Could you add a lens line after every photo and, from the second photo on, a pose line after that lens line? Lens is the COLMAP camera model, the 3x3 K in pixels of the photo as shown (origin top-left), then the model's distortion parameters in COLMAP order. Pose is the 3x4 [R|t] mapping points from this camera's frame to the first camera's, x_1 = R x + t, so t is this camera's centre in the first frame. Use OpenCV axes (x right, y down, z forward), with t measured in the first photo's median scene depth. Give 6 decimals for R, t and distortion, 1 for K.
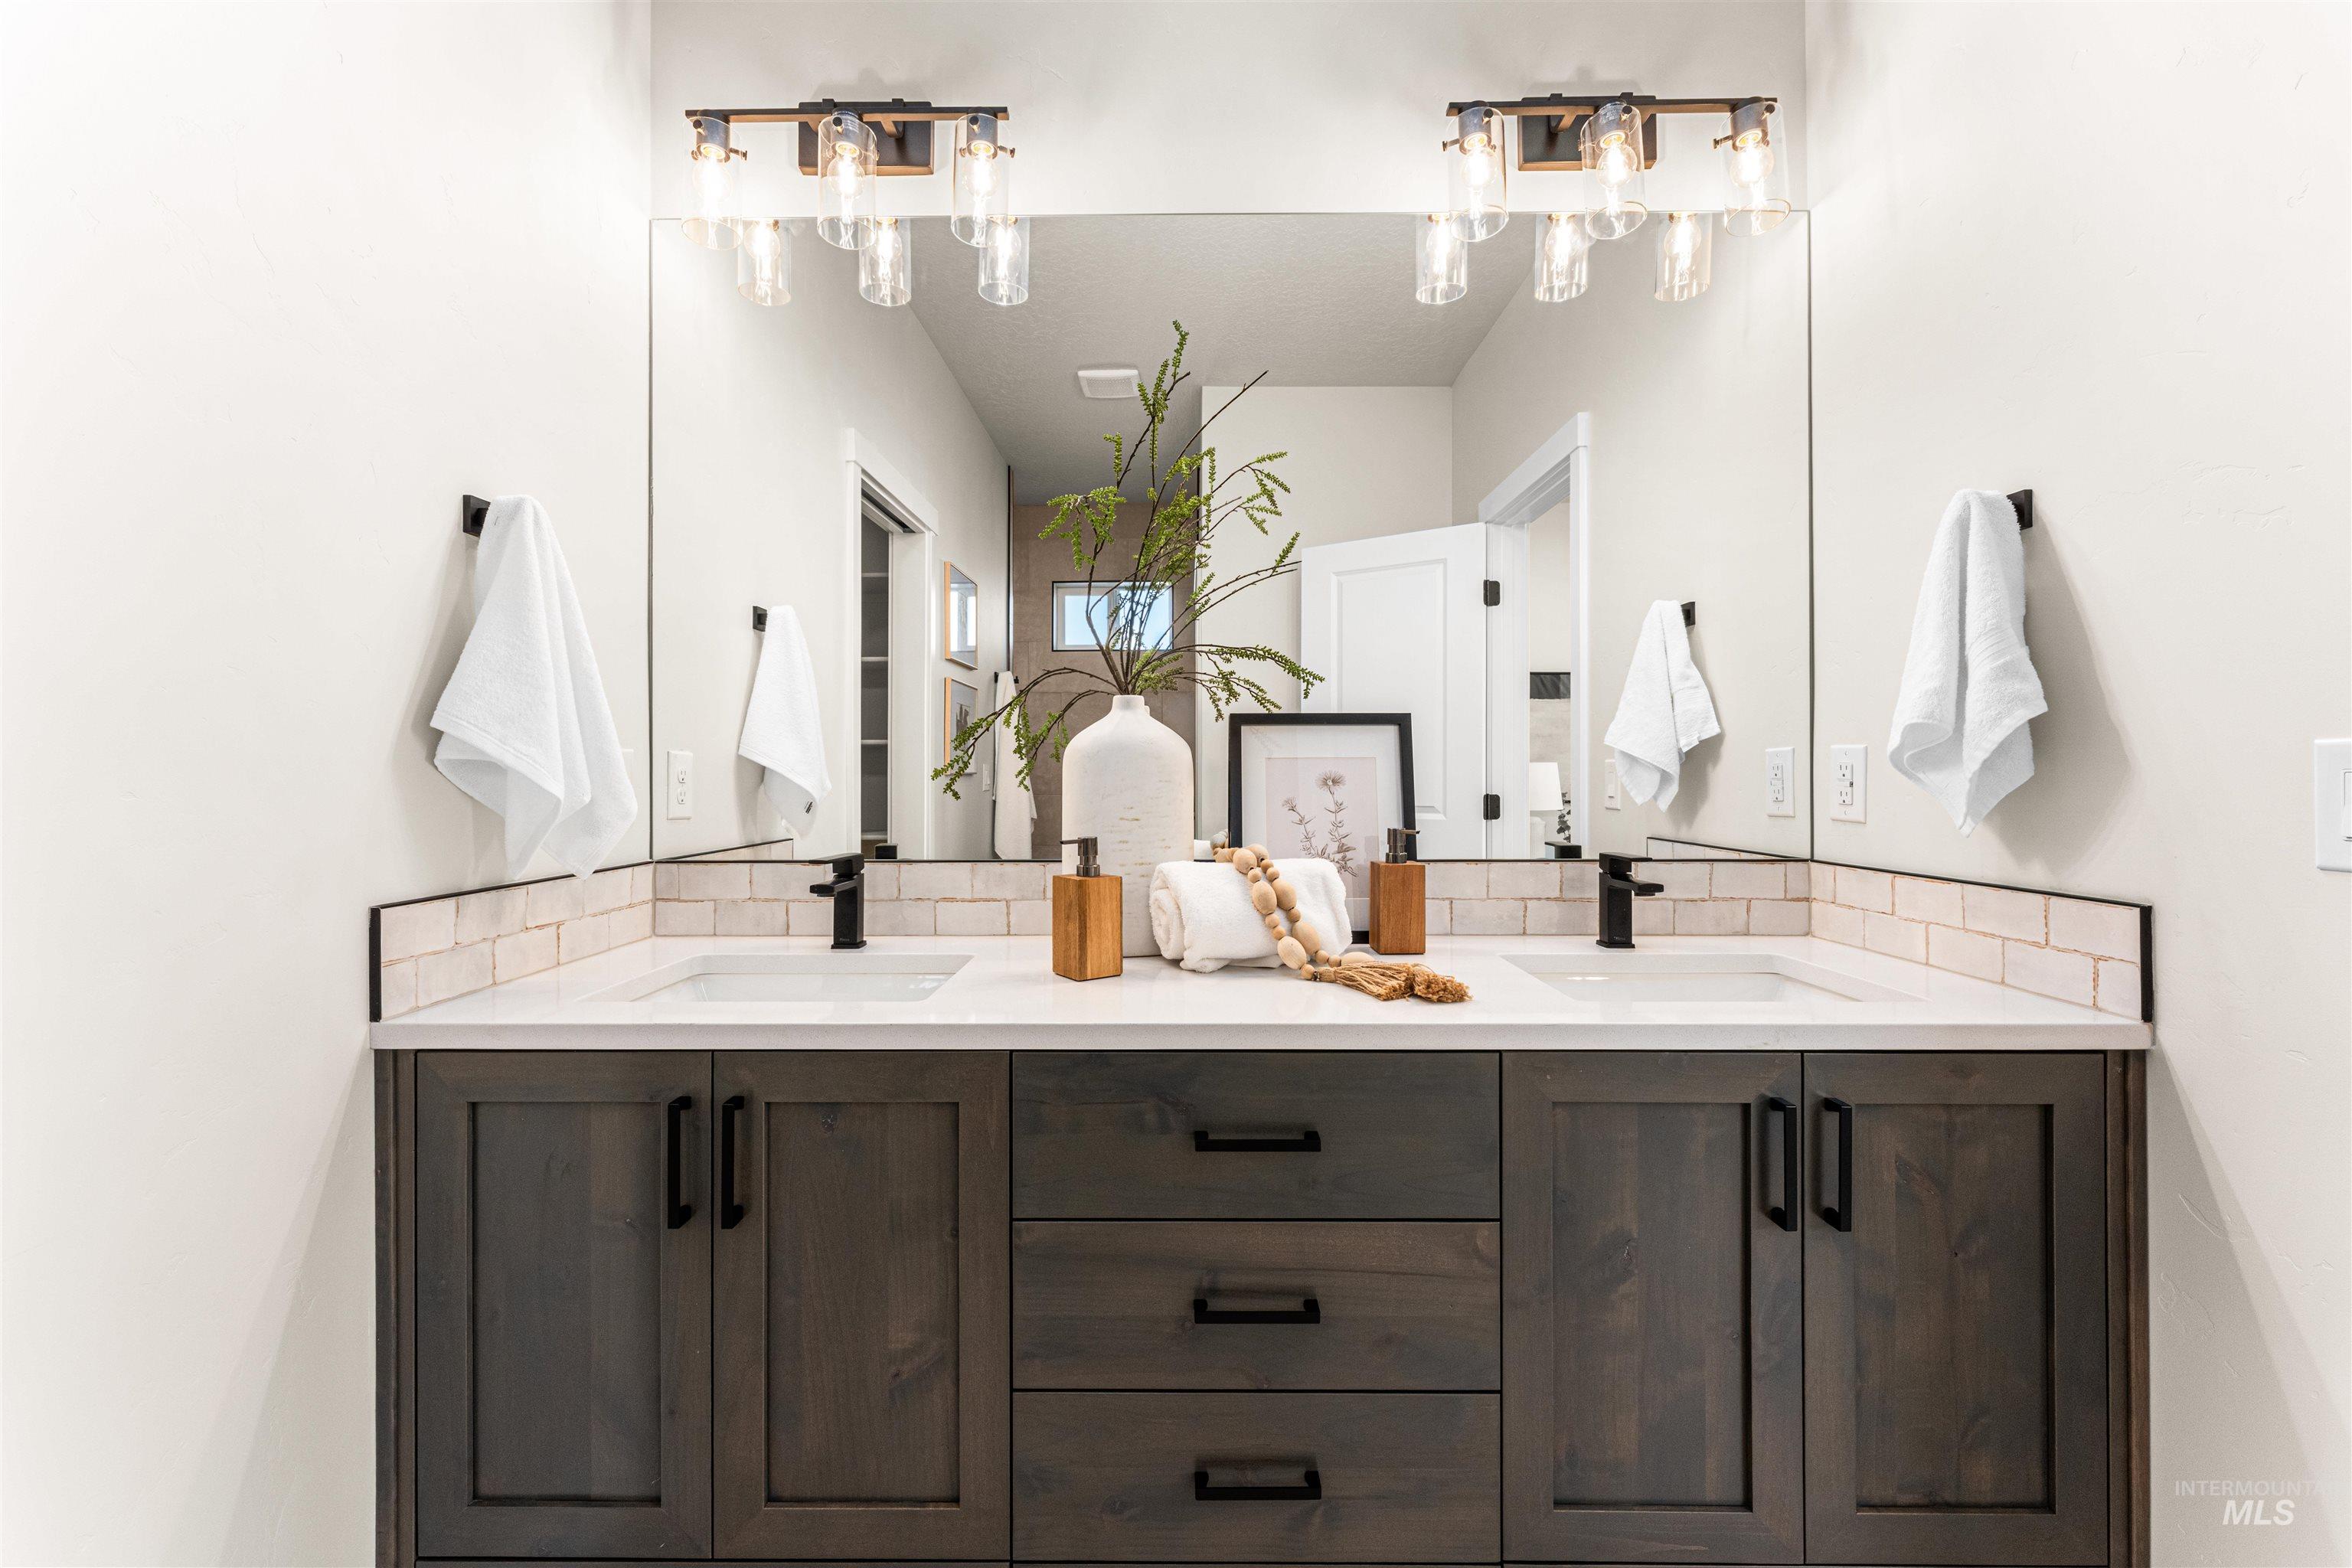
lens RADIAL K [[941.5, 0, 1177.7], [0, 941.5, 776.2], [0, 0, 1]] dist [-0.000731, -0.000274]
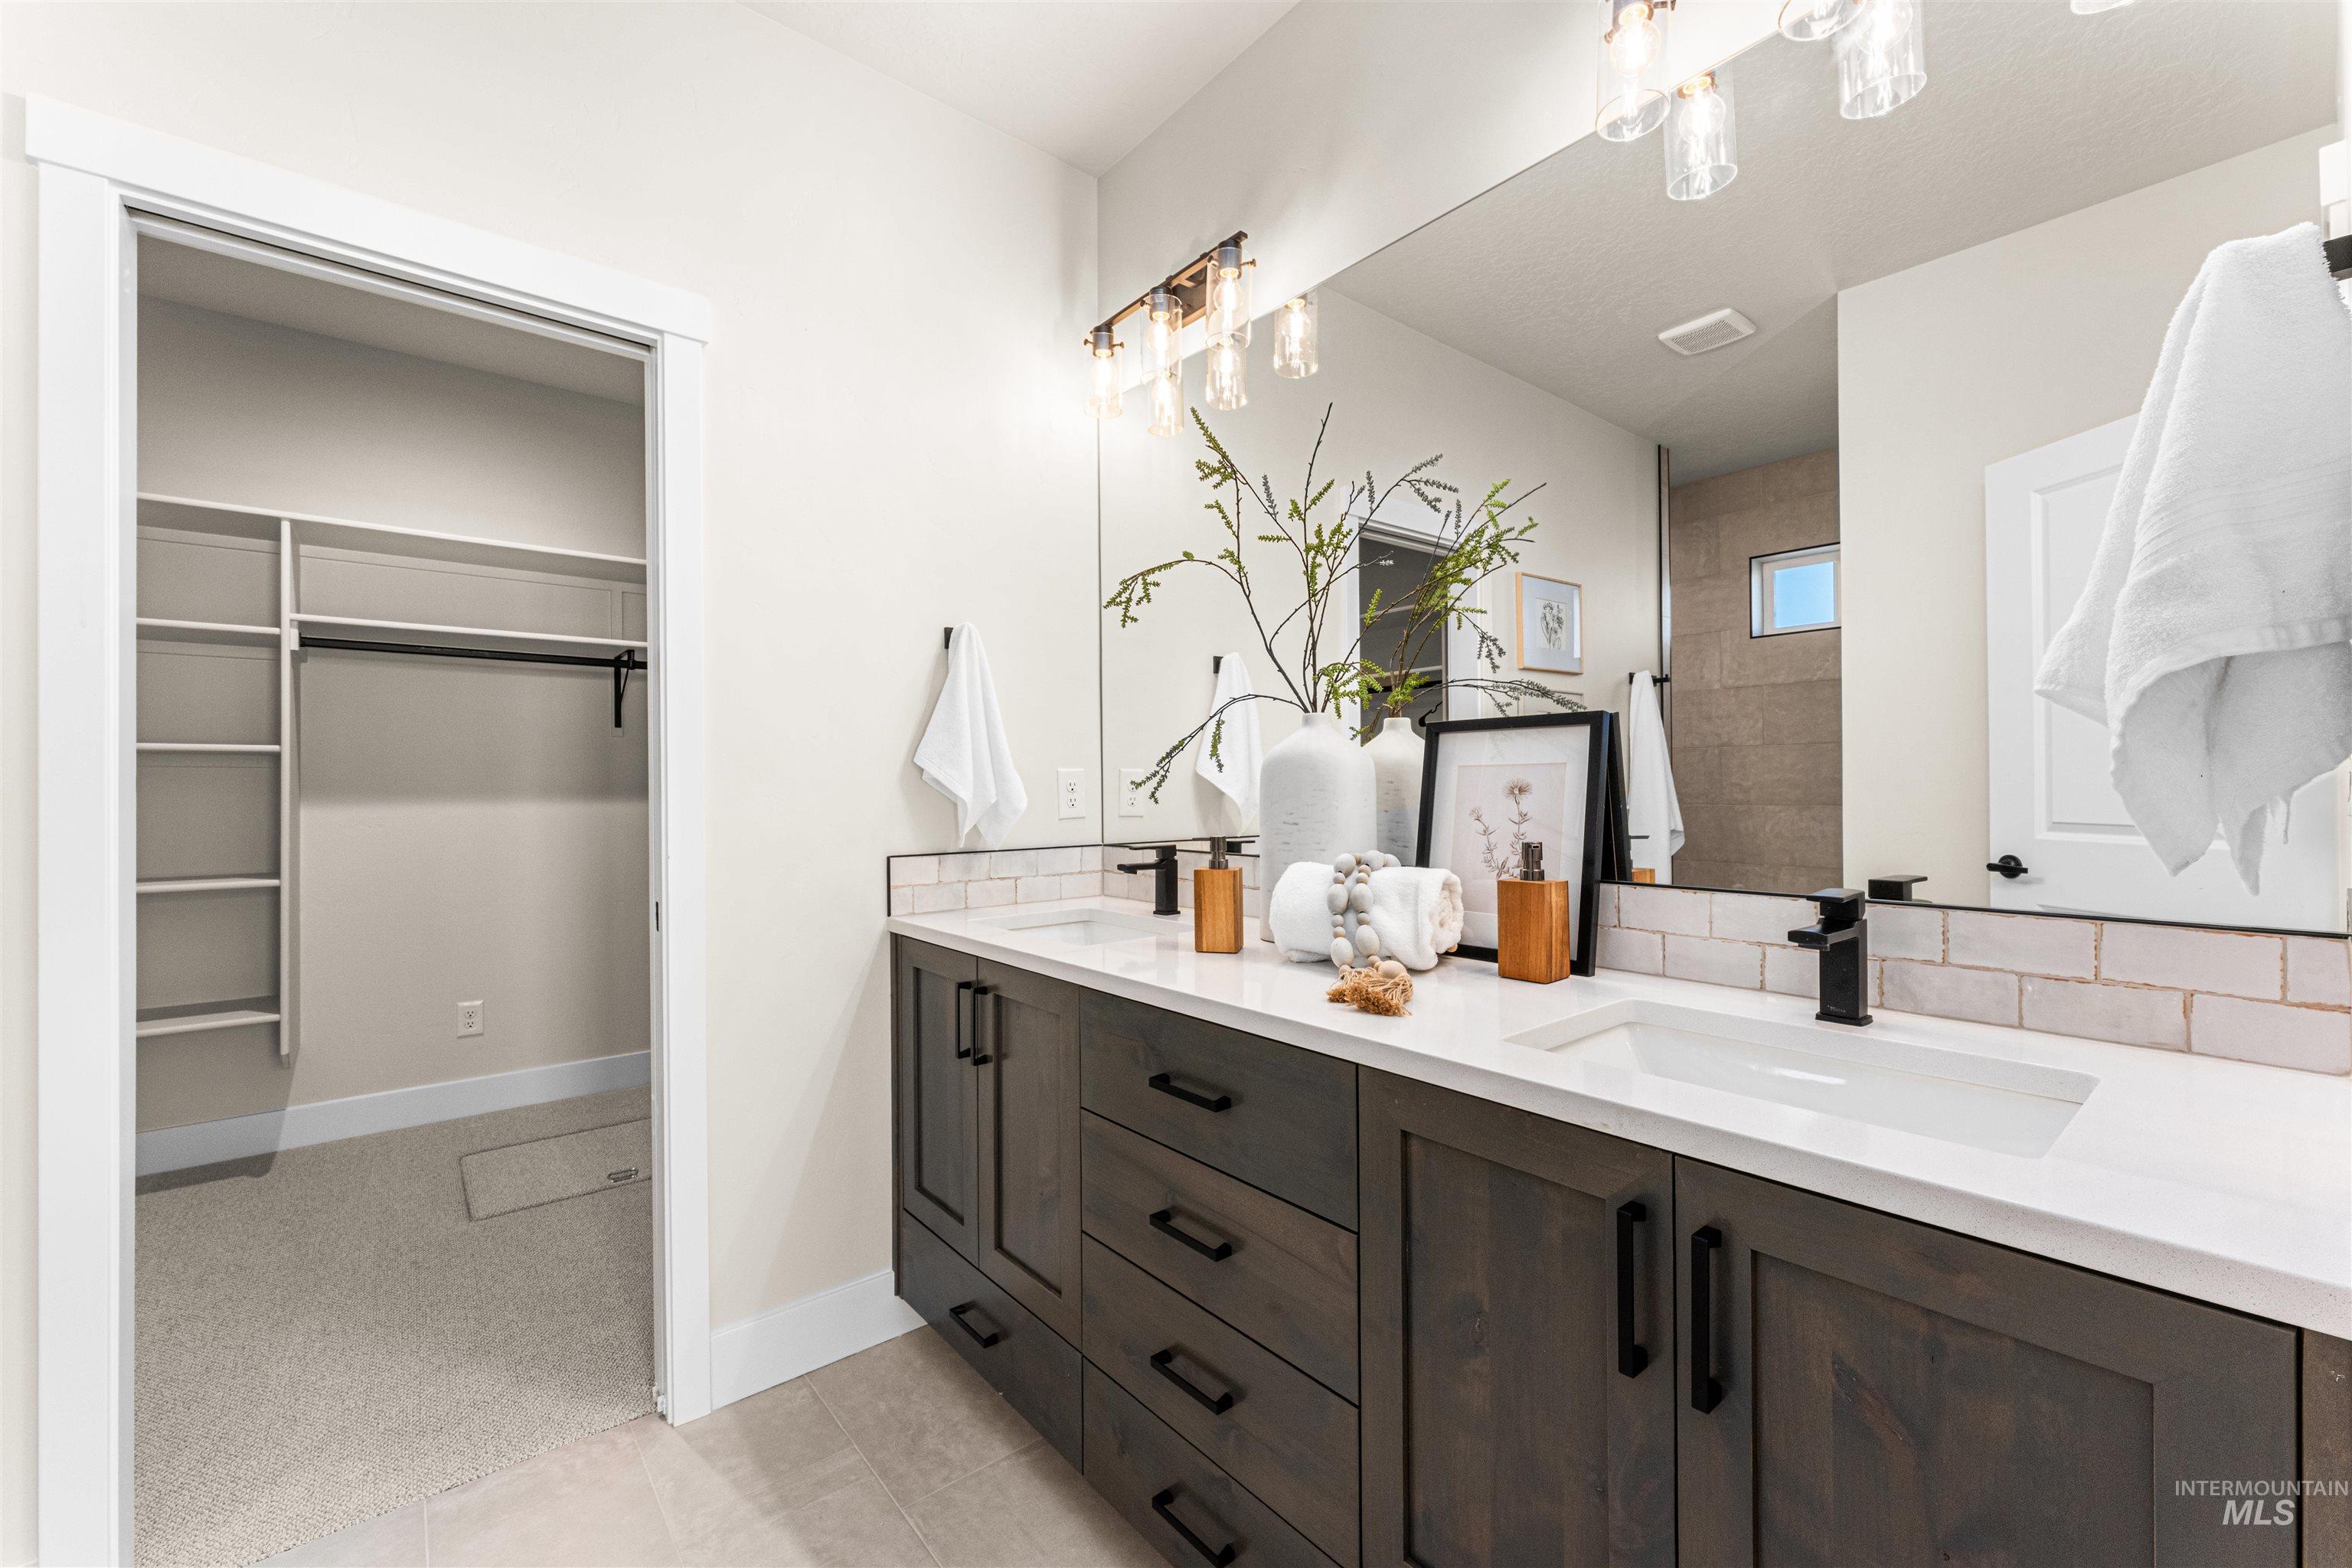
lens RADIAL K [[941.7, 0, 1174.5], [0, 941.7, 790.0], [0, 0, 1]] dist [-0.000254, 0.000050]
pose [[0.643134, -0.000484, -0.765754, 0.750035], [0.005209, 0.999979, 0.003743, 0.000594], [0.765736, -0.006396, 0.643123, 0.168705]]
